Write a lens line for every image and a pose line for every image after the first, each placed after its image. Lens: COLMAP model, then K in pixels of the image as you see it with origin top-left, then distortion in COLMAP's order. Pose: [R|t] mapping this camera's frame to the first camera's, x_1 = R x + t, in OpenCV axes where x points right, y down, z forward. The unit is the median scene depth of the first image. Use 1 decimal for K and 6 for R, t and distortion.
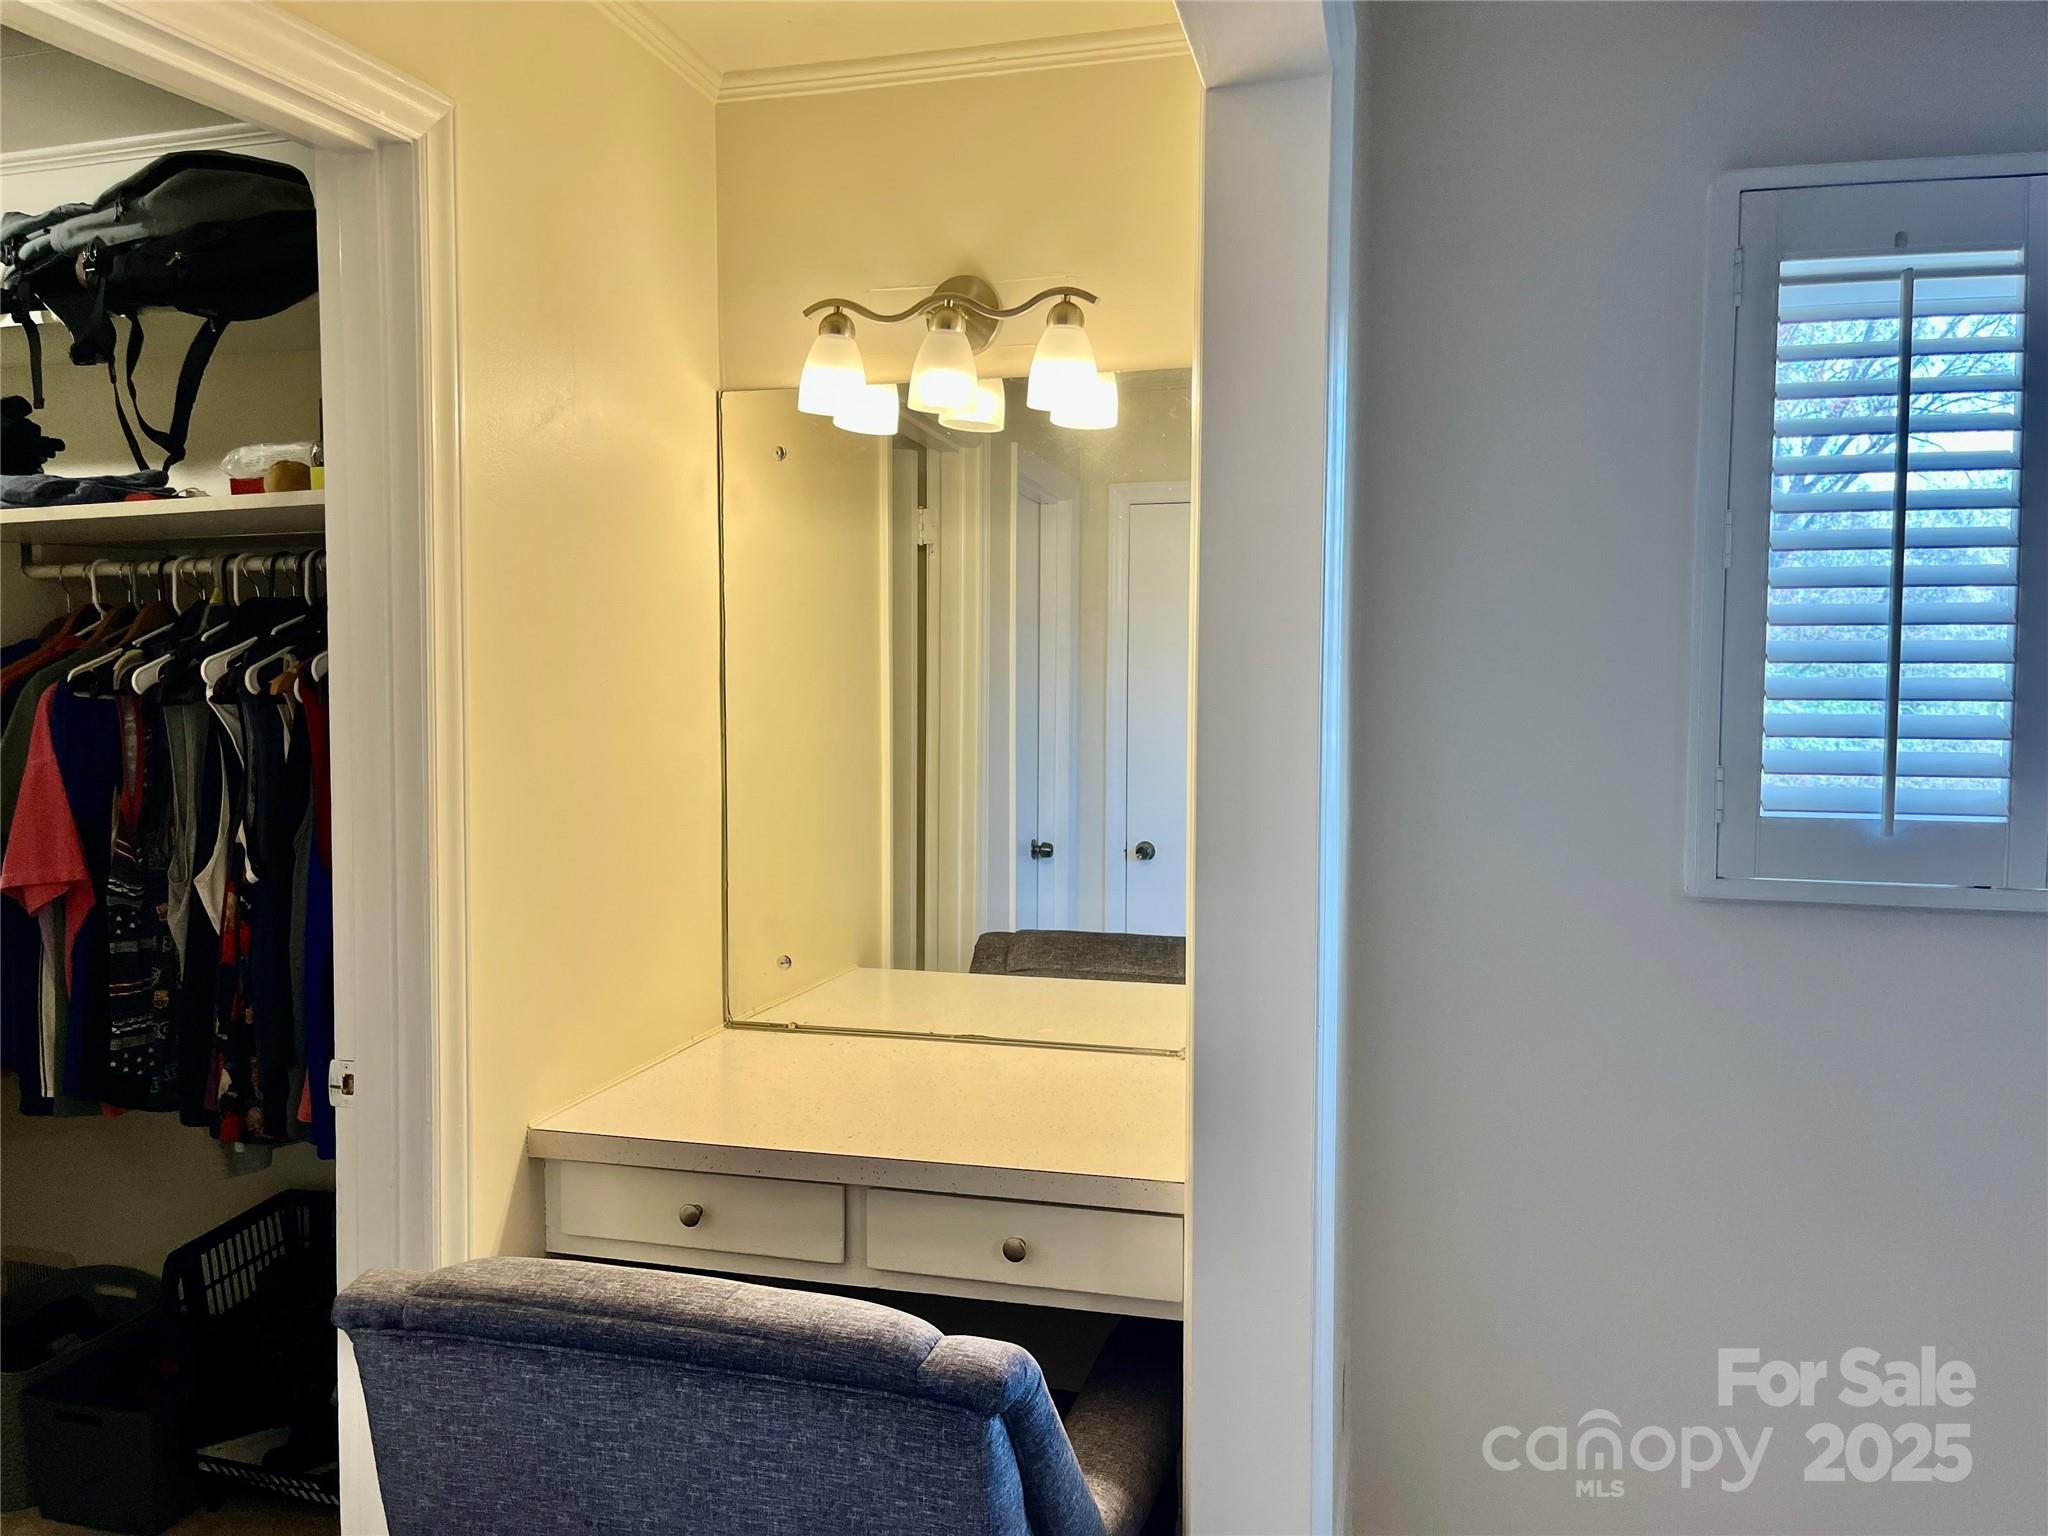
lens RADIAL K [[1559.5, 0, 994.7], [0, 1559.5, 767.7], [0, 0, 1]] dist [0.059406, -0.087945]
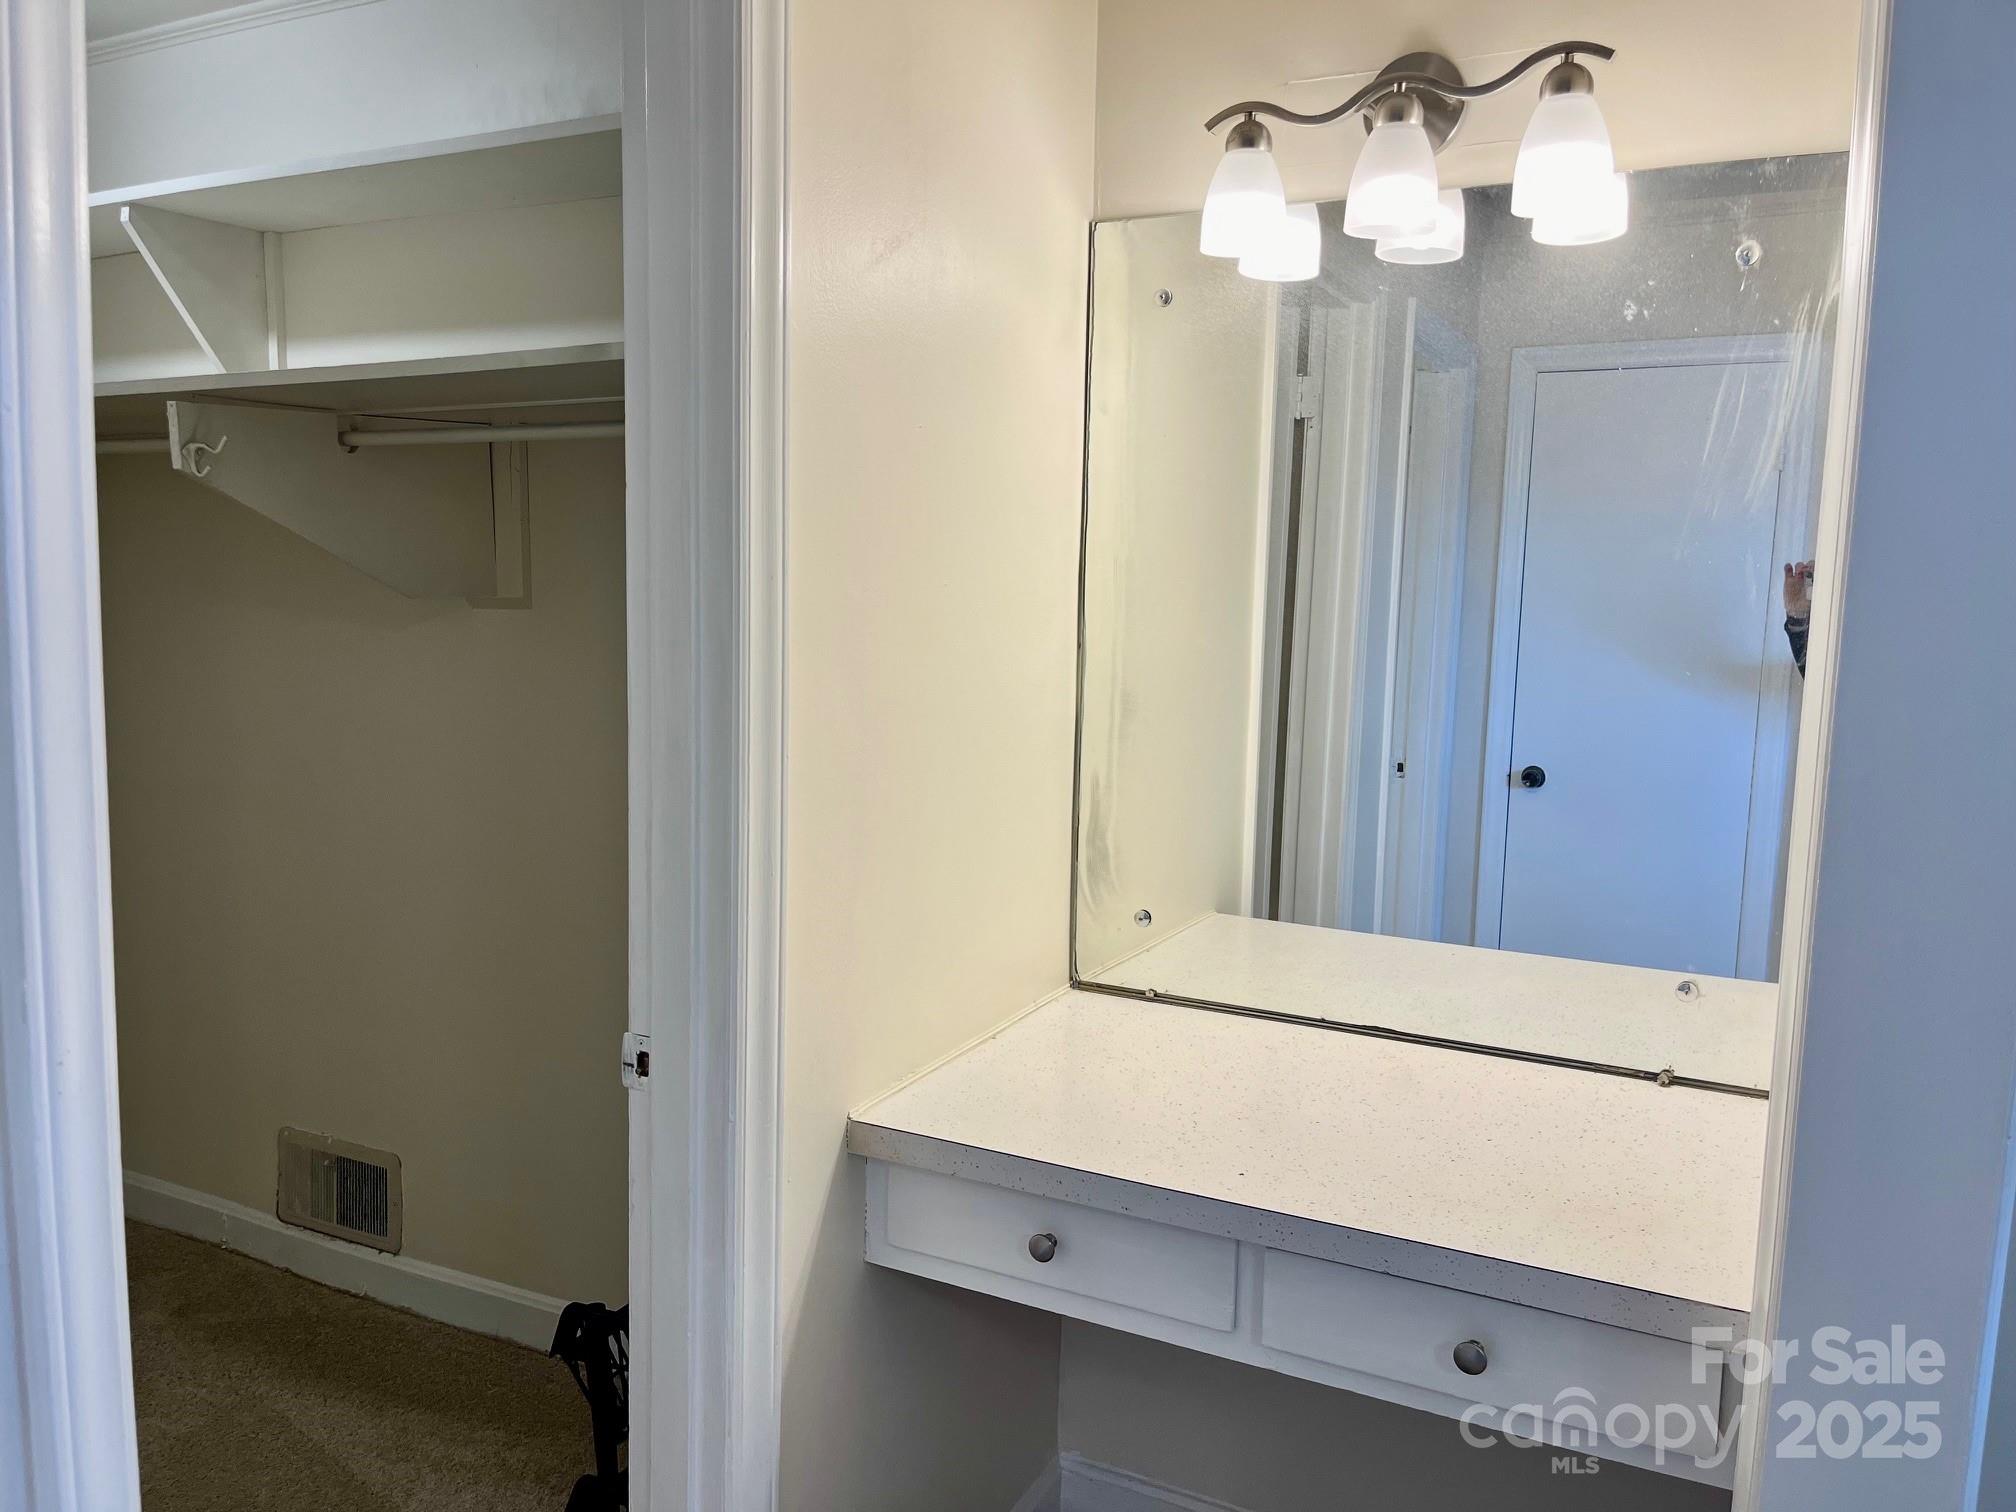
lens RADIAL K [[1535.1, 0, 979.1], [0, 1535.1, 755.7], [0, 0, 1]] dist [0.059406, -0.087945]
pose [[0.978453, 0.042121, -0.202129, -0.063646], [-0.028797, 0.997241, 0.068412, -0.017551], [0.204453, -0.061117, 0.976967, 0.200342]]
